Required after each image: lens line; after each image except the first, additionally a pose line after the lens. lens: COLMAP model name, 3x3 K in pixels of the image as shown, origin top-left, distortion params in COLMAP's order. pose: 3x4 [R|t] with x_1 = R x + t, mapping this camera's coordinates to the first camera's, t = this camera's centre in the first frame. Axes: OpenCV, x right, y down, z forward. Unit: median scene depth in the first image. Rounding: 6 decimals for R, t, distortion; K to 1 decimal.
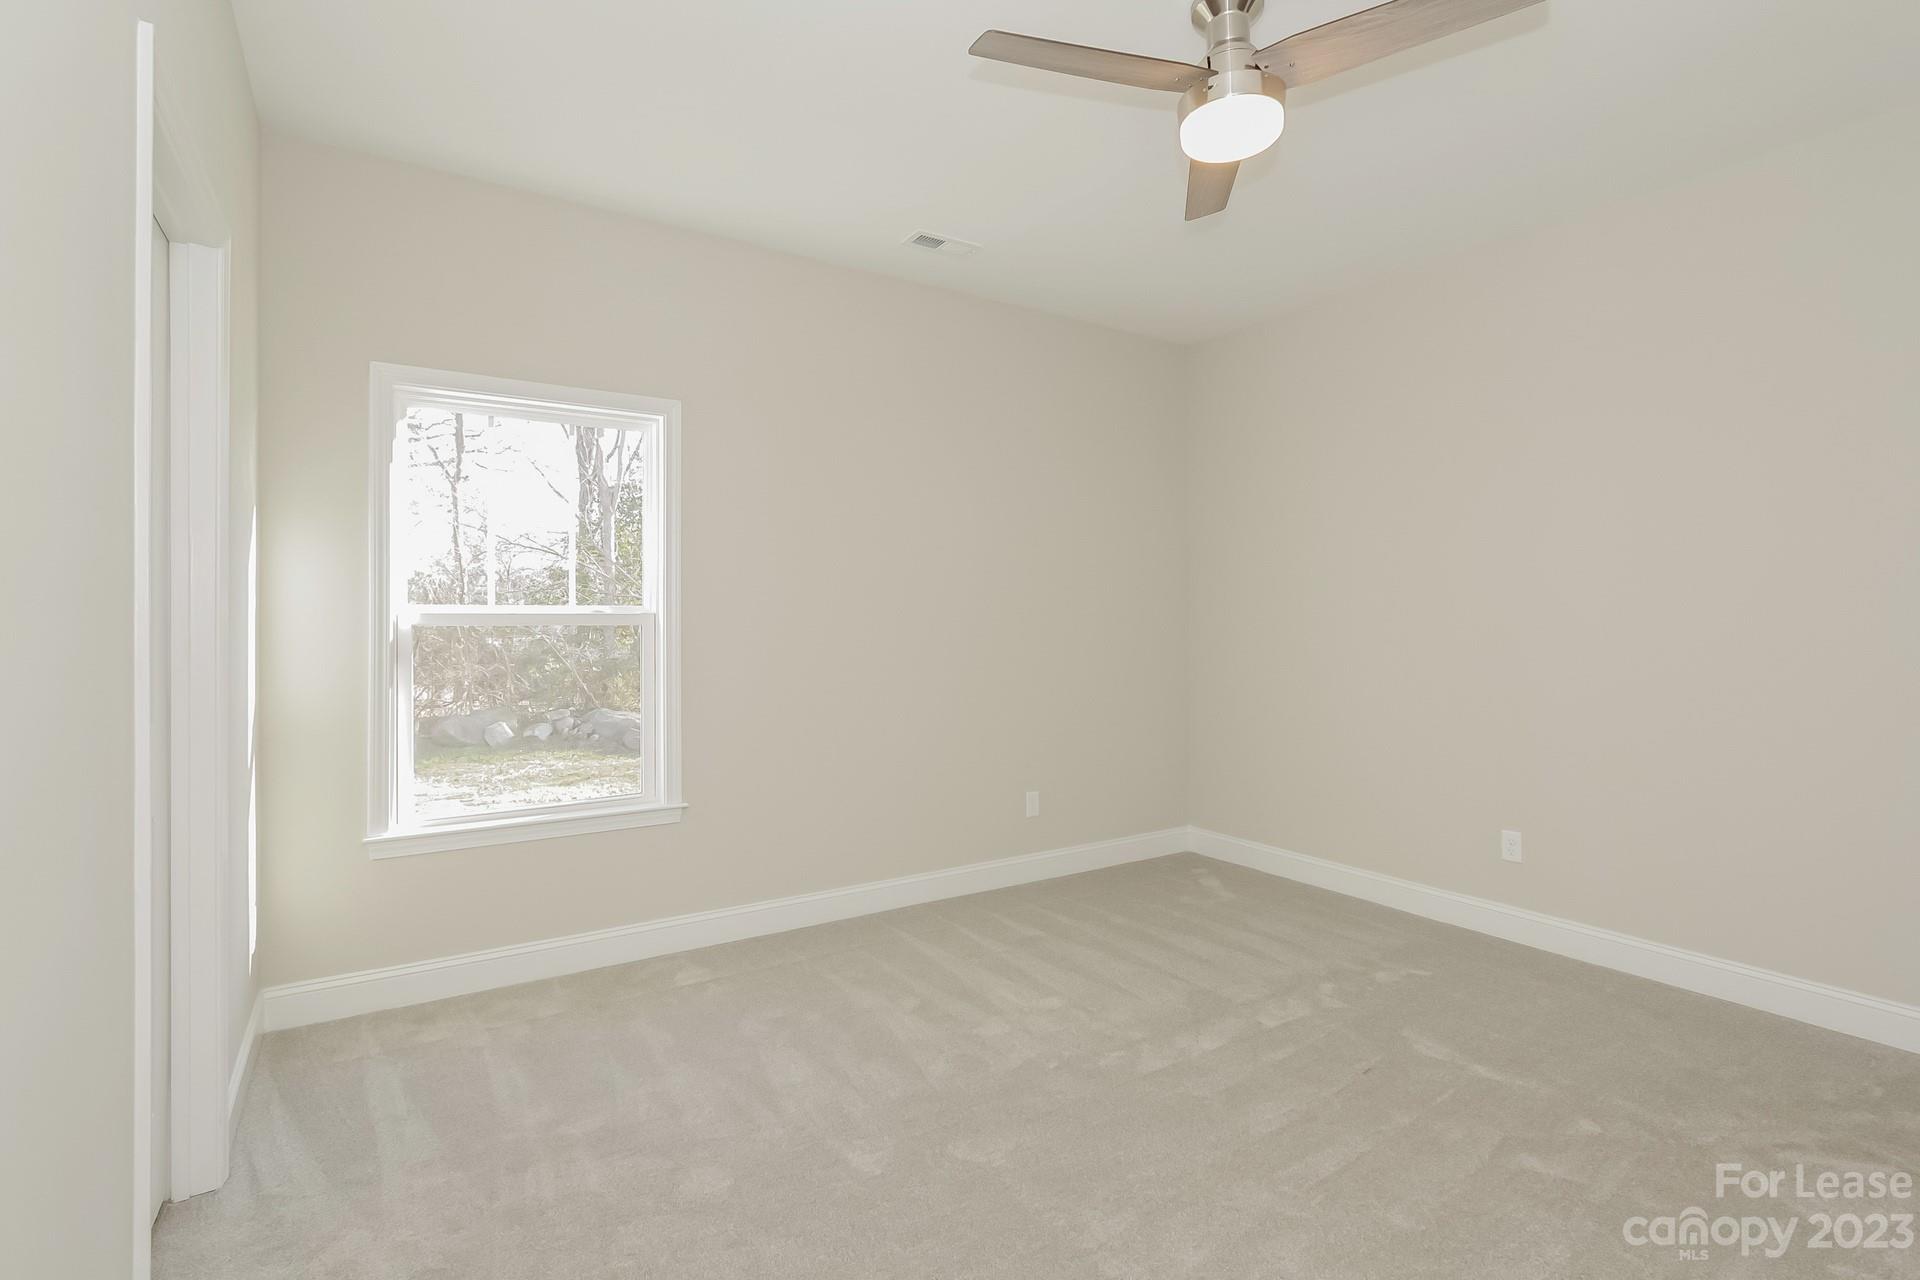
lens RADIAL K [[891.7, 0, 960.0], [0, 891.7, 640.0], [0, 0, 1]] dist [-0.001198, -0.000235]
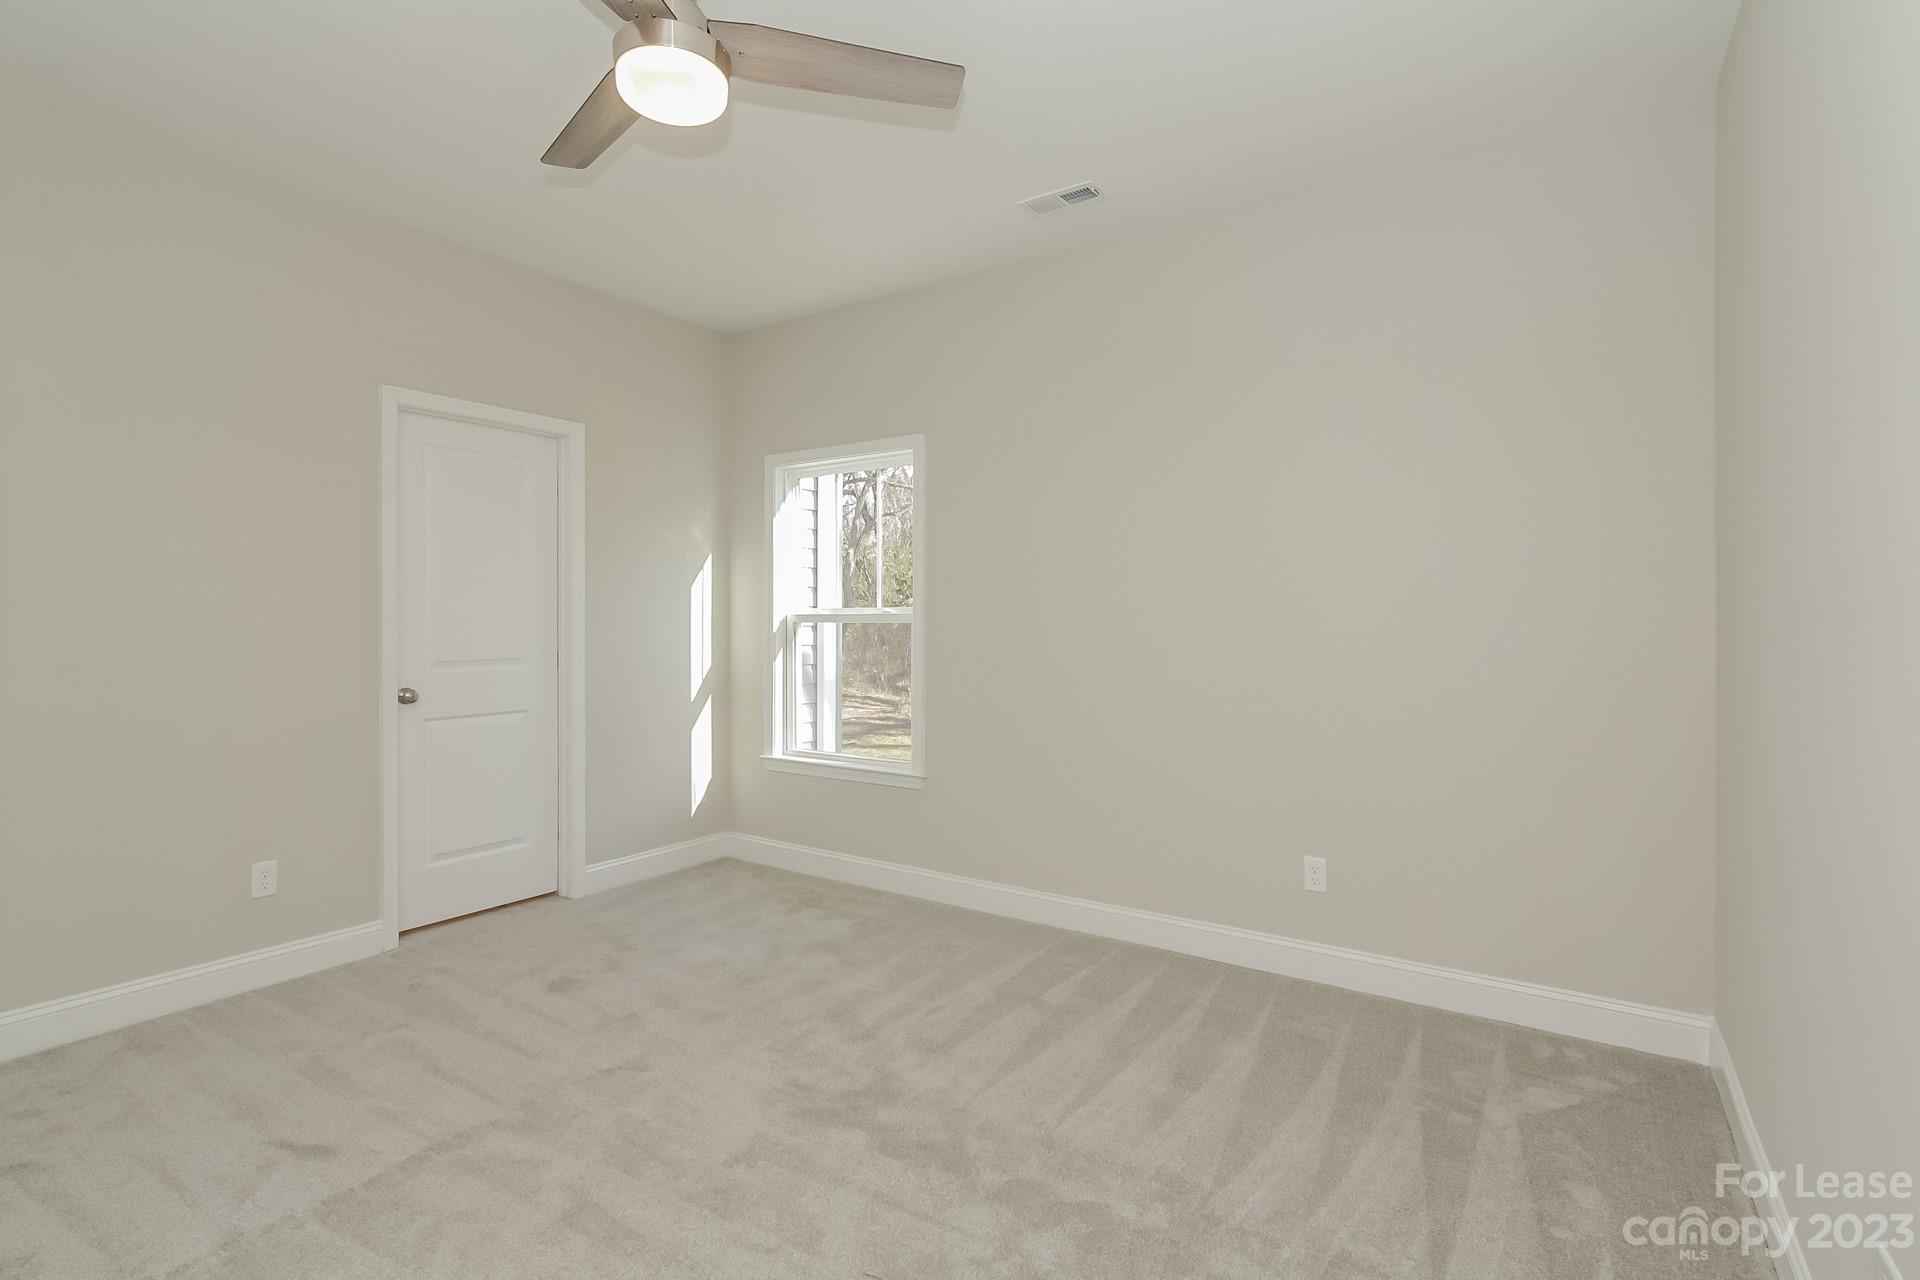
lens RADIAL K [[891.7, 0, 960.0], [0, 891.7, 640.0], [0, 0, 1]] dist [-0.001198, -0.000235]
pose [[0.394955, 0.007378, -0.918671, 0.880992], [-0.029610, 0.999550, -0.004702, 0.012526], [0.918223, 0.029058, 0.394996, 0.643263]]
